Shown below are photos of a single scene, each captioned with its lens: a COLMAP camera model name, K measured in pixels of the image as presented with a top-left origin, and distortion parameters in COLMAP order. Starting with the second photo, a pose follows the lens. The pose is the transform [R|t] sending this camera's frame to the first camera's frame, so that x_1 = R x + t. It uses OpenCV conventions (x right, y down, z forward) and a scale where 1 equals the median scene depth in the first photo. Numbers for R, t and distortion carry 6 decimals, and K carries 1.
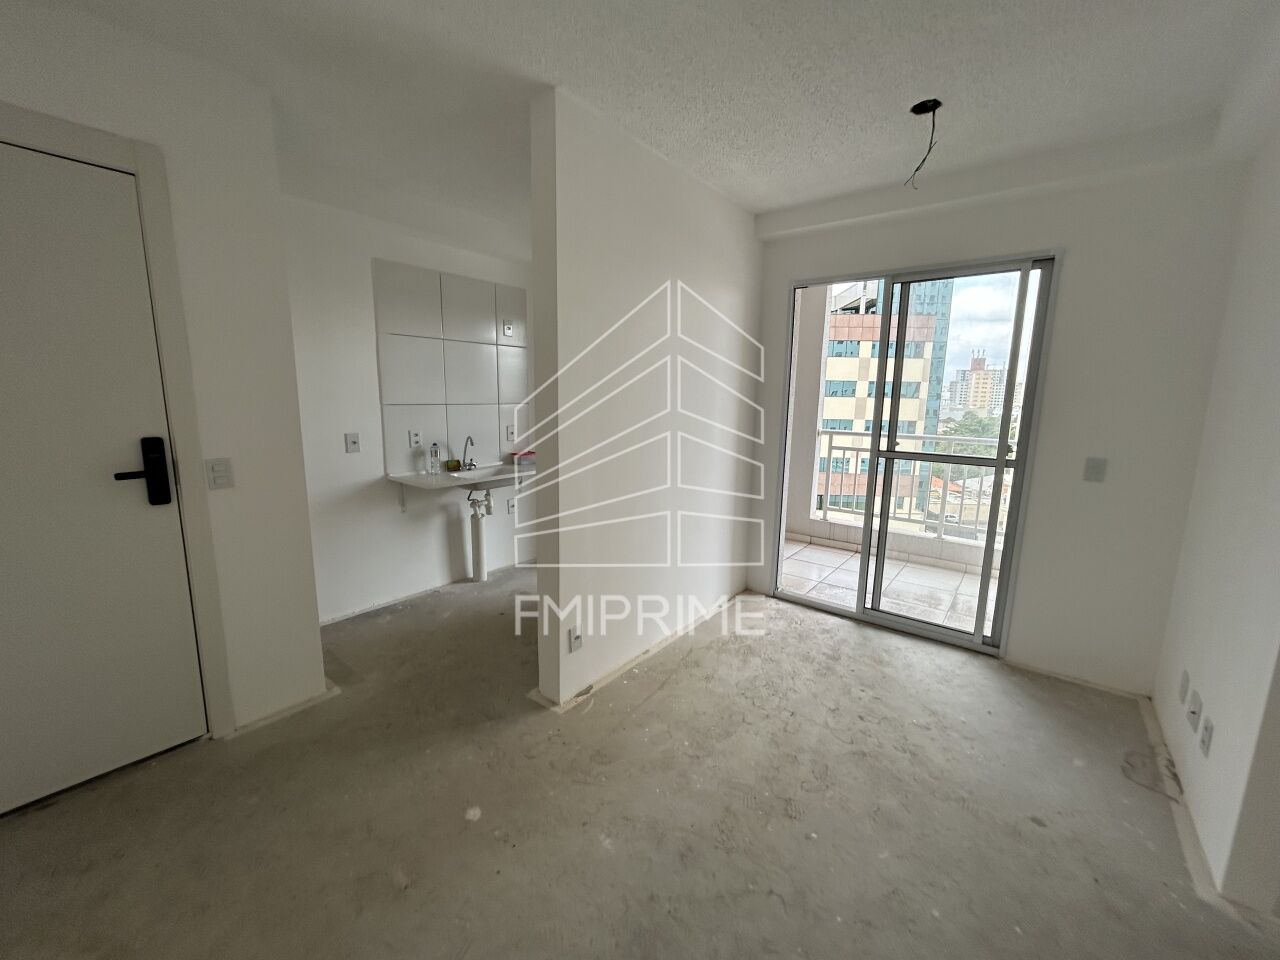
lens RADIAL K [[514.3, 0, 641.3], [0, 514.3, 477.4], [0, 0, 1]] dist [-0.001306, 0.000929]
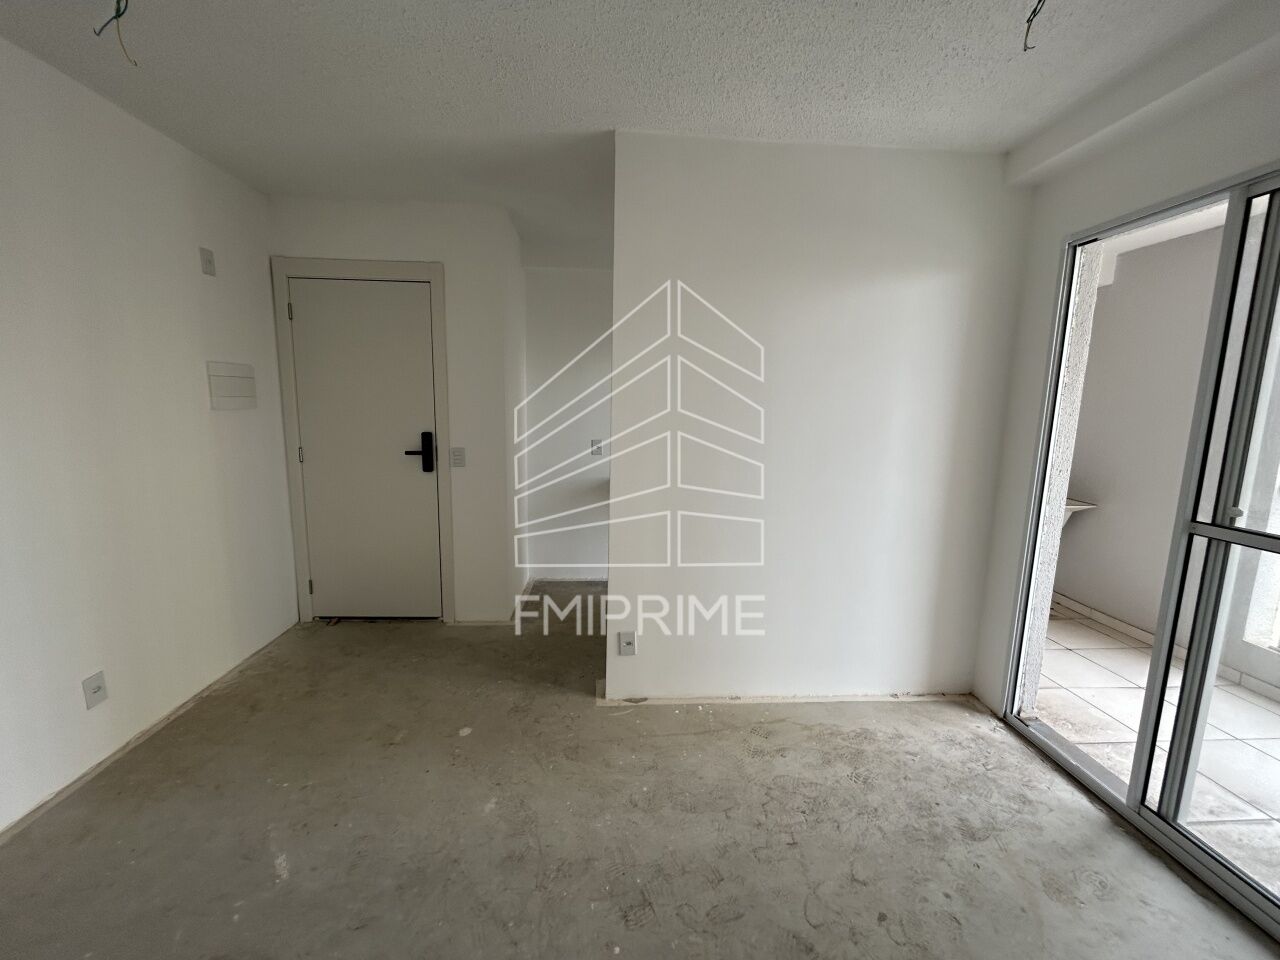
lens RADIAL K [[514.3, 0, 641.3], [0, 514.3, 477.4], [0, 0, 1]] dist [-0.001306, 0.000929]
pose [[0.663388, 0.104229, -0.740981, 0.637742], [-0.130270, 0.991216, 0.022799, -0.047332], [0.736848, 0.081403, 0.671139, 0.304857]]
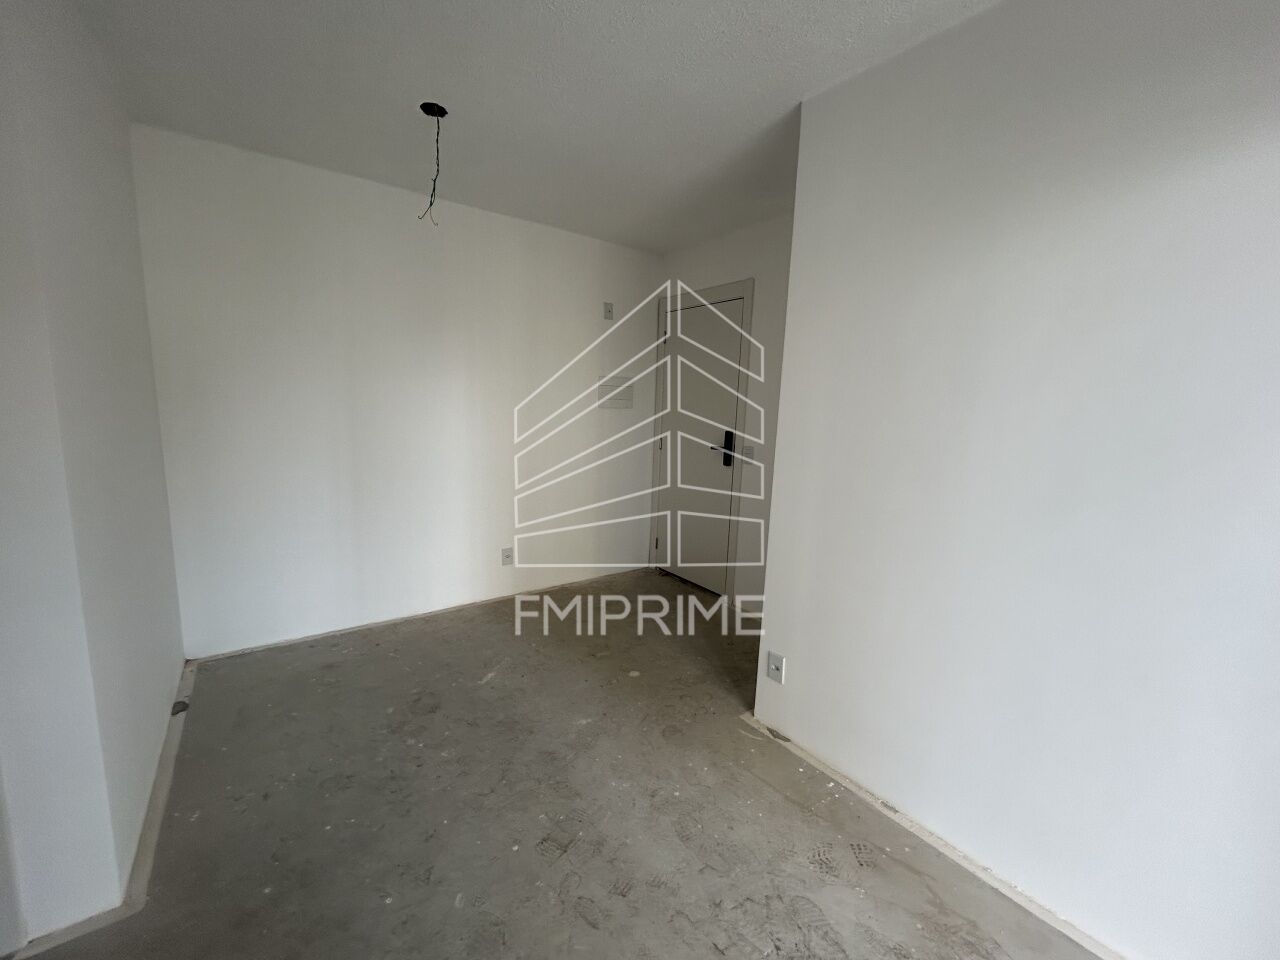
lens RADIAL K [[514.3, 0, 641.3], [0, 514.3, 477.4], [0, 0, 1]] dist [-0.001306, 0.000929]
pose [[-0.261833, 0.111757, -0.958621, 0.806792], [-0.192521, 0.967262, 0.165348, -0.129672], [0.945716, 0.227849, -0.231745, 0.927873]]
